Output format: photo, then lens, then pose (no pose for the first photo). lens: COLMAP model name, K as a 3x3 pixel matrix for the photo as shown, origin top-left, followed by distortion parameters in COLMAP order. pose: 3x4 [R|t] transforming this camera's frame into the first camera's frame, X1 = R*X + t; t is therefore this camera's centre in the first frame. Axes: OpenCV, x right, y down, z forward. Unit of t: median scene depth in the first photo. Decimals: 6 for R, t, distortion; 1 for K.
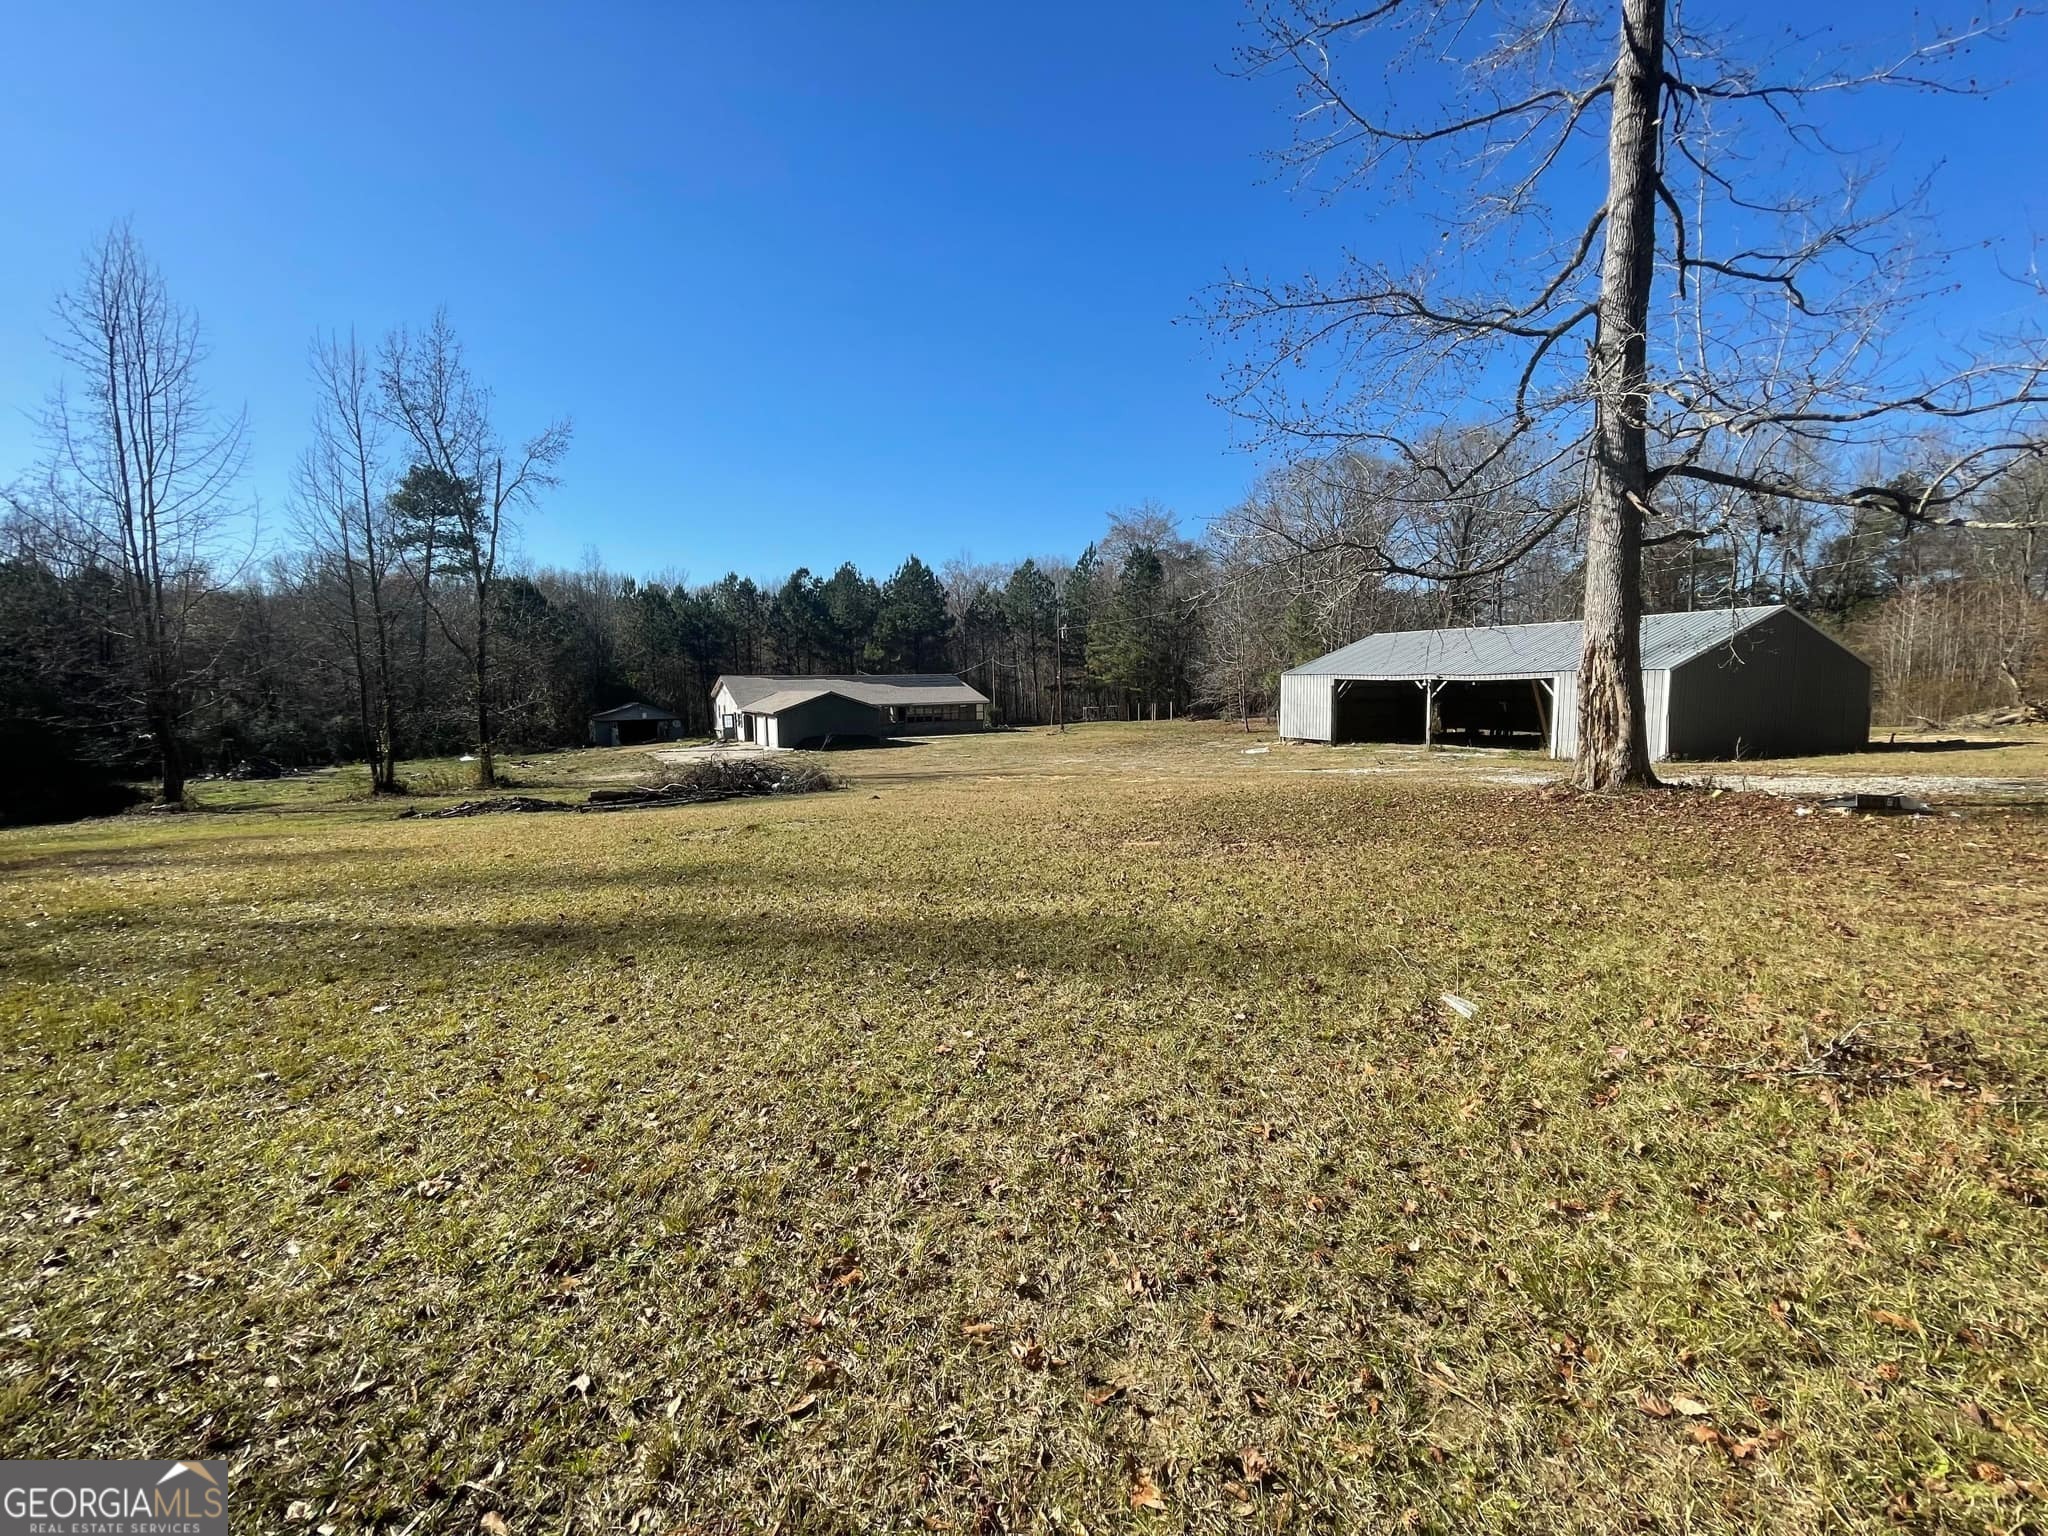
lens RADIAL K [[824.0, 0, 1024.0], [0, 824.0, 768.0], [0, 0, 1]] dist [0.001492, -0.000017]
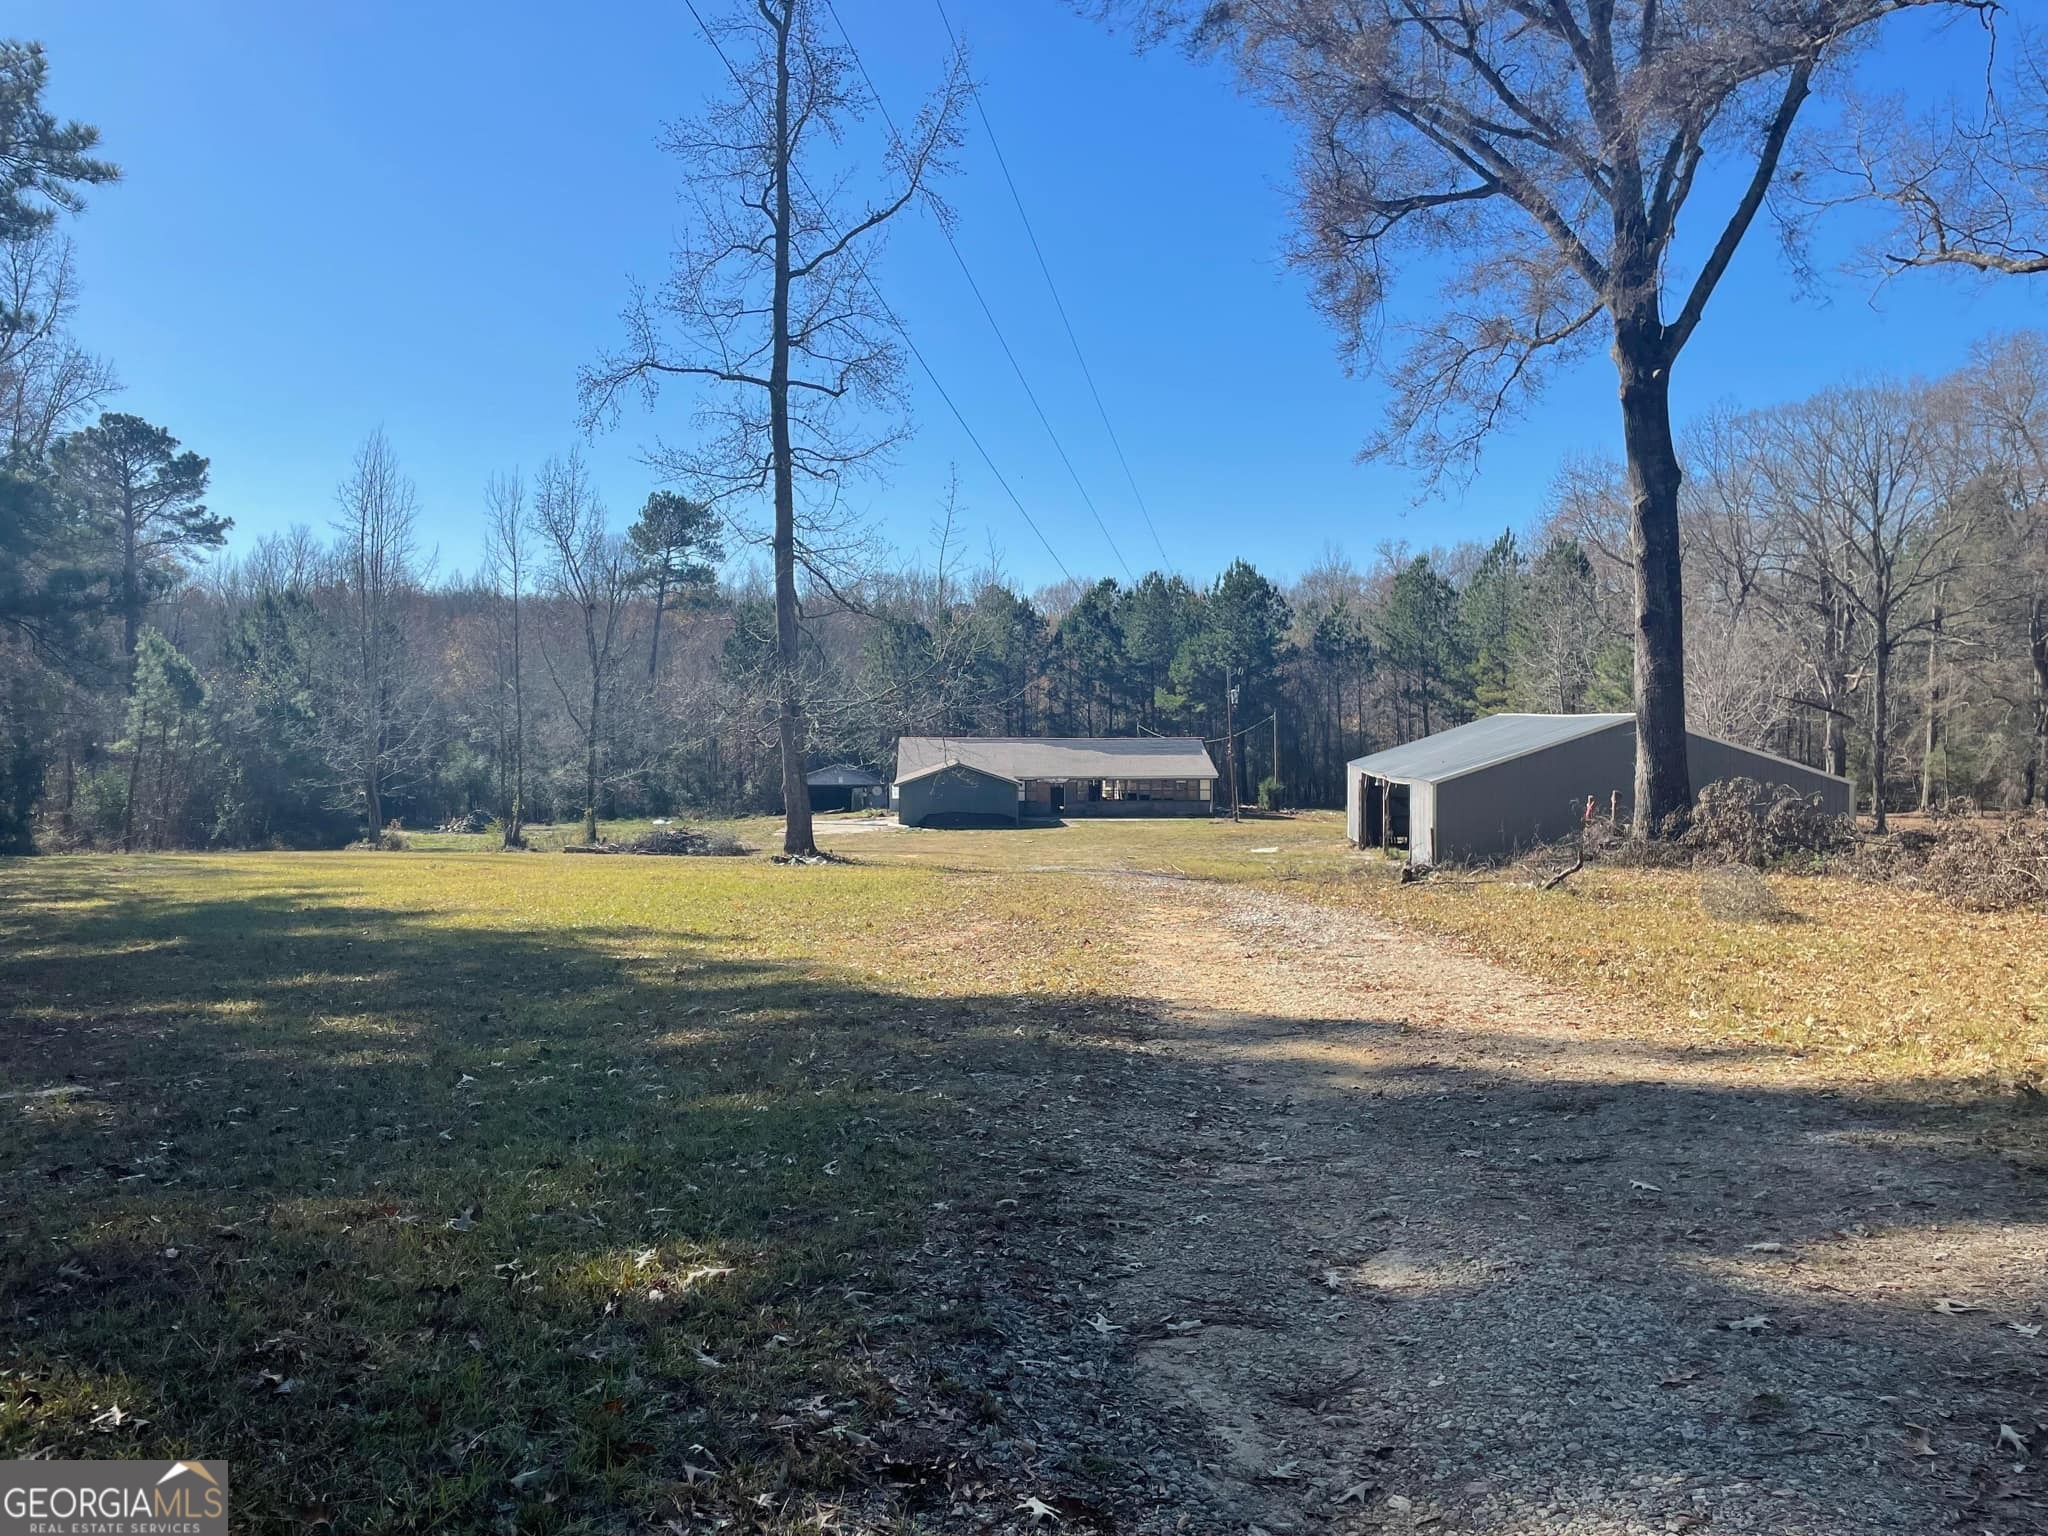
lens RADIAL K [[1504.4, 0, 1034.5], [0, 1504.4, 755.6], [0, 0, 1]] dist [0.084398, -0.115369]
pose [[0.895827, 0.024497, -0.443726, 0.293616], [-0.057653, 0.996448, -0.061383, -0.004348], [0.440647, 0.080571, 0.894058, -0.213153]]
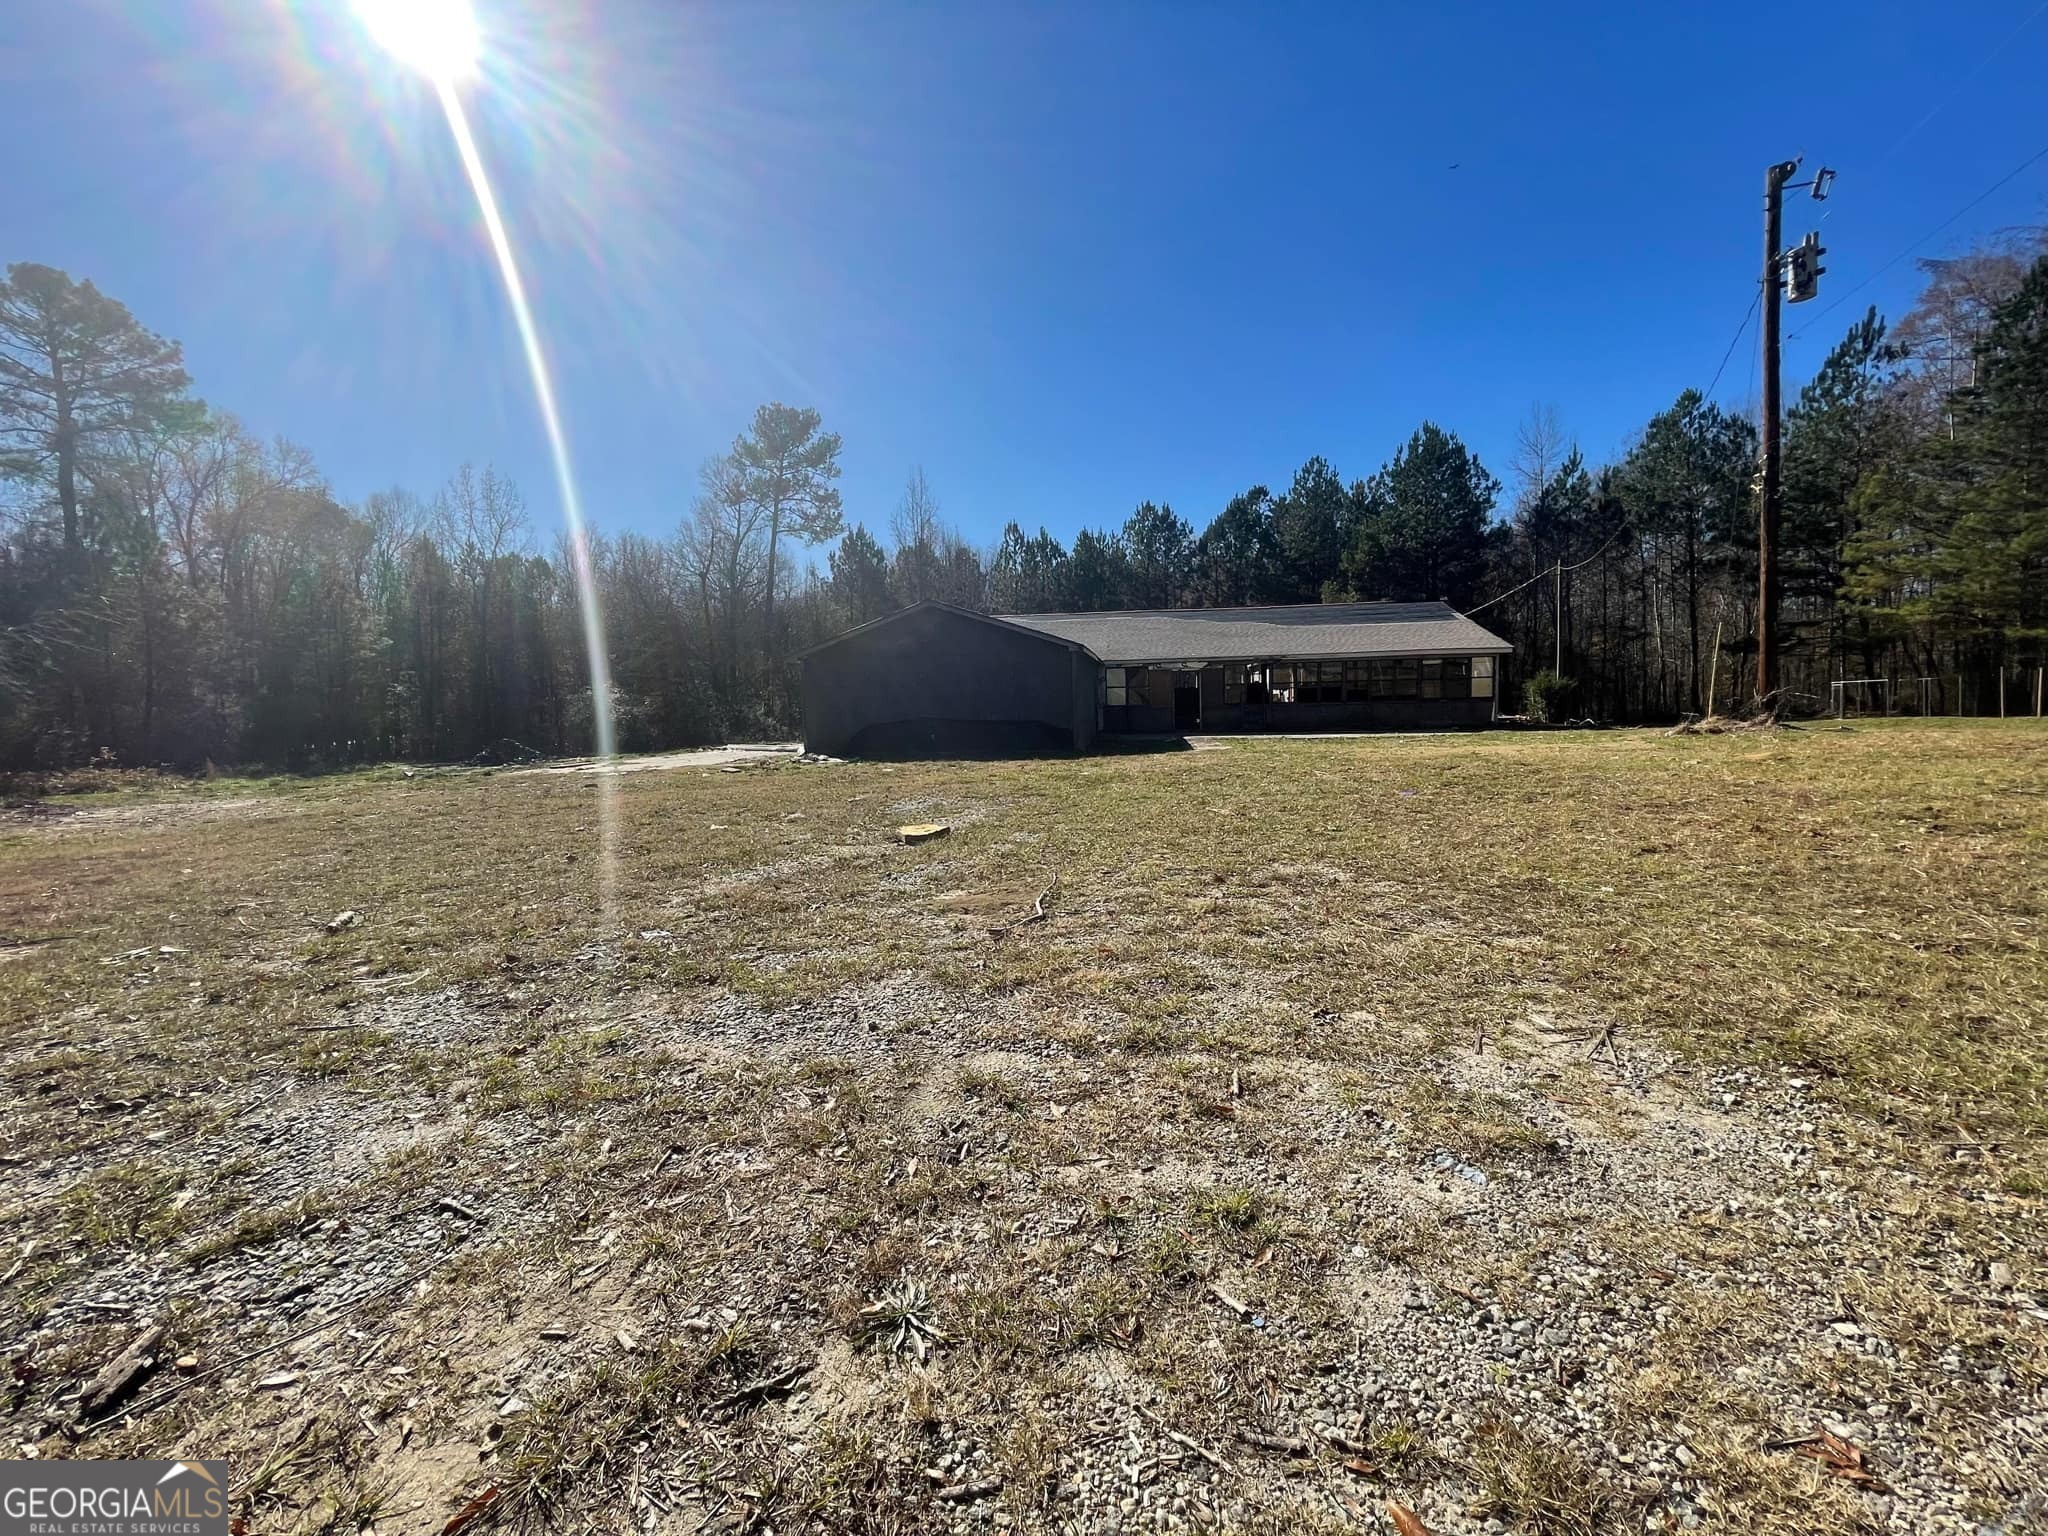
lens RADIAL K [[846.8, 0, 1024.0], [0, 846.8, 768.0], [0, 0, 1]] dist [0.021309, 0.000048]
pose [[0.788666, 0.042859, -0.613327, 0.018137], [-0.046293, 0.998875, 0.010274, -0.013714], [0.613077, 0.020291, 0.789762, 0.384858]]
